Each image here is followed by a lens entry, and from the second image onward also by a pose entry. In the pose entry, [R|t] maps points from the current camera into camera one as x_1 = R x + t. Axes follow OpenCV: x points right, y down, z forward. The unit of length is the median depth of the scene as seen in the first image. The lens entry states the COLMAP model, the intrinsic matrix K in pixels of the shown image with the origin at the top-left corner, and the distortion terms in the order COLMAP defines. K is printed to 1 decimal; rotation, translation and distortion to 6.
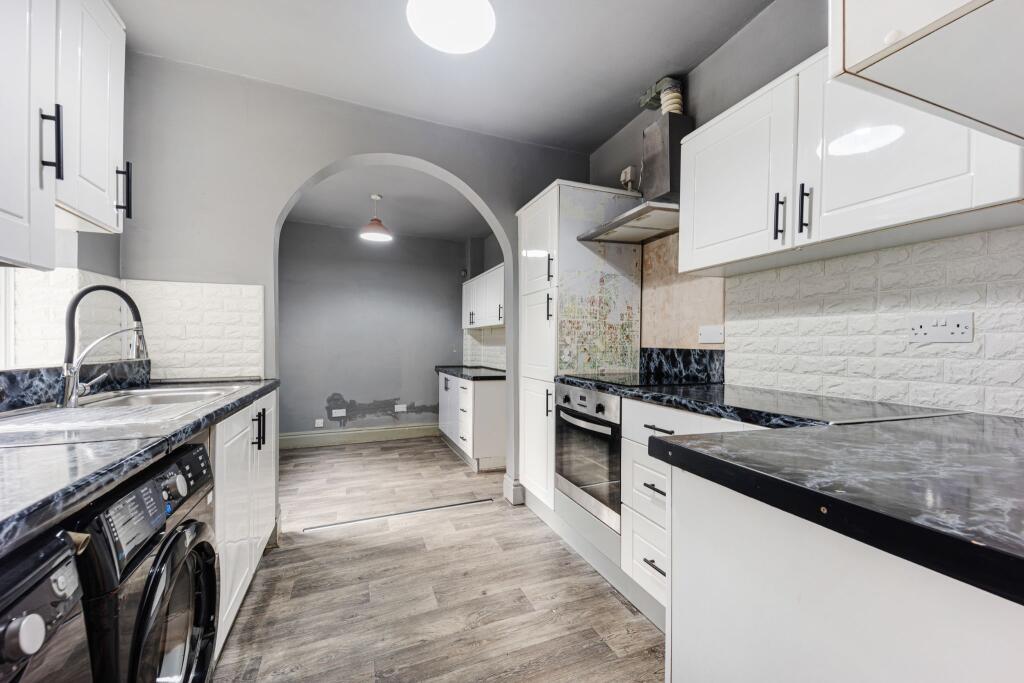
lens RADIAL K [[411.1, 0, 511.8], [0, 411.1, 350.3], [0, 0, 1]] dist [0.048923, -0.005120]
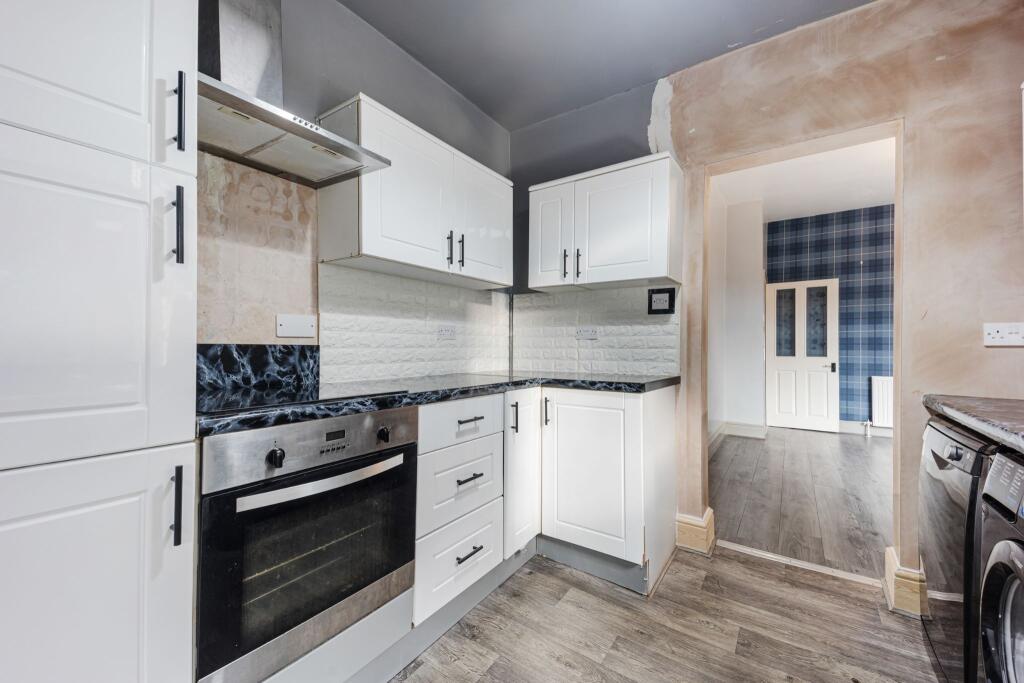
lens RADIAL K [[411.1, 0, 520.9], [0, 411.1, 342.2], [0, 0, 1]] dist [0.048923, -0.005120]
pose [[-0.583296, -0.004157, 0.812249, -0.382122], [0.005088, 0.999949, 0.008772, -0.010845], [-0.812244, 0.009250, -0.583245, 1.008695]]
